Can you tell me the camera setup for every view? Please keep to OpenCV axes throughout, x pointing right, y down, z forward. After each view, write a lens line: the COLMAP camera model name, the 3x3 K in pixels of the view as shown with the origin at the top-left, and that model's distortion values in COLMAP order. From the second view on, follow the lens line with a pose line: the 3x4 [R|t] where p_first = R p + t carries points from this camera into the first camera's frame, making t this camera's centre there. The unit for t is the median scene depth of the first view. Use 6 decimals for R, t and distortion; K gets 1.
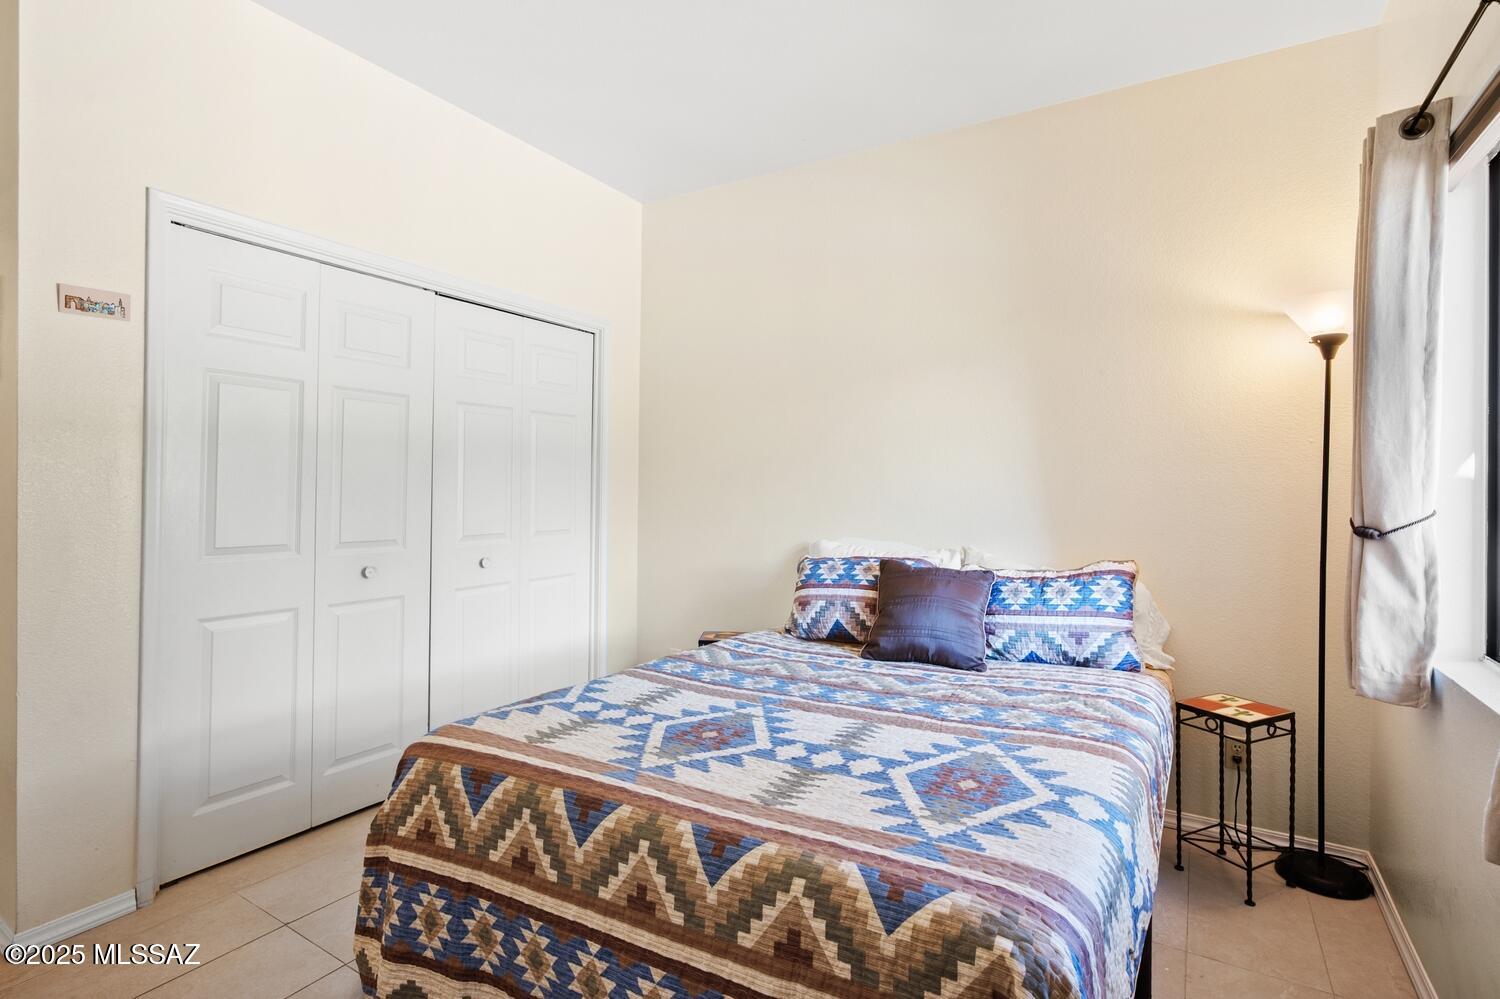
lens RADIAL K [[717.3, 0, 754.5], [0, 717.3, 502.1], [0, 0, 1]] dist [-0.003725, 0.000906]
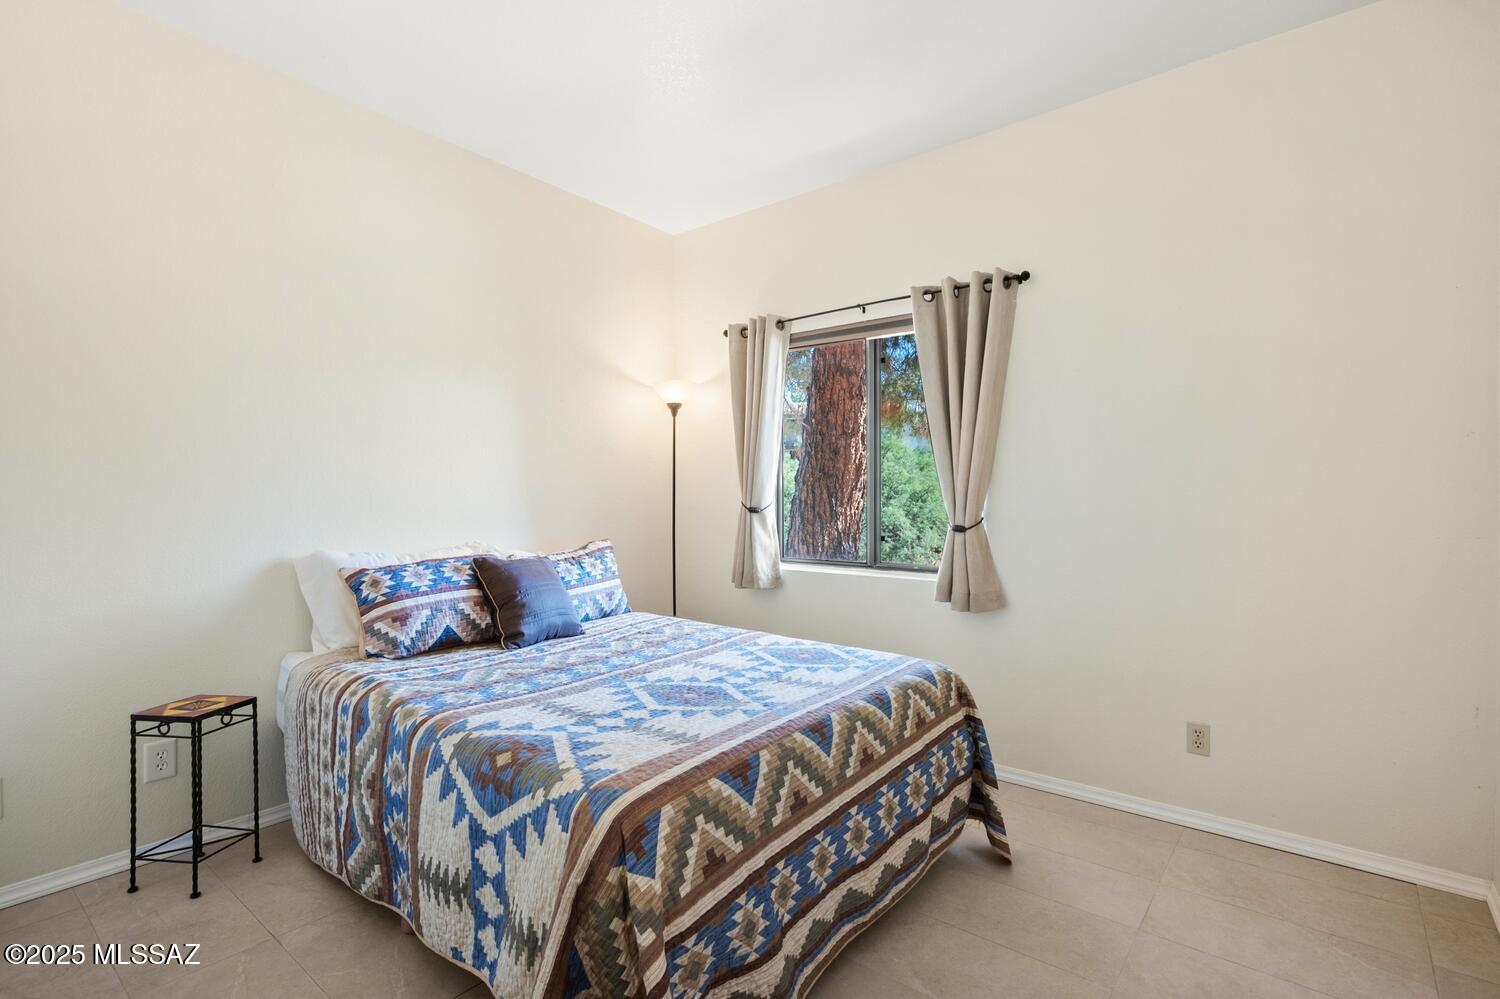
lens RADIAL K [[717.3, 0, 754.2], [0, 717.3, 489.5], [0, 0, 1]] dist [-0.003725, 0.000906]
pose [[0.132132, -0.000569, 0.991232, -0.893890], [0.015500, 0.999879, -0.001493, -0.010919], [-0.991111, 0.015562, 0.132124, 0.534359]]
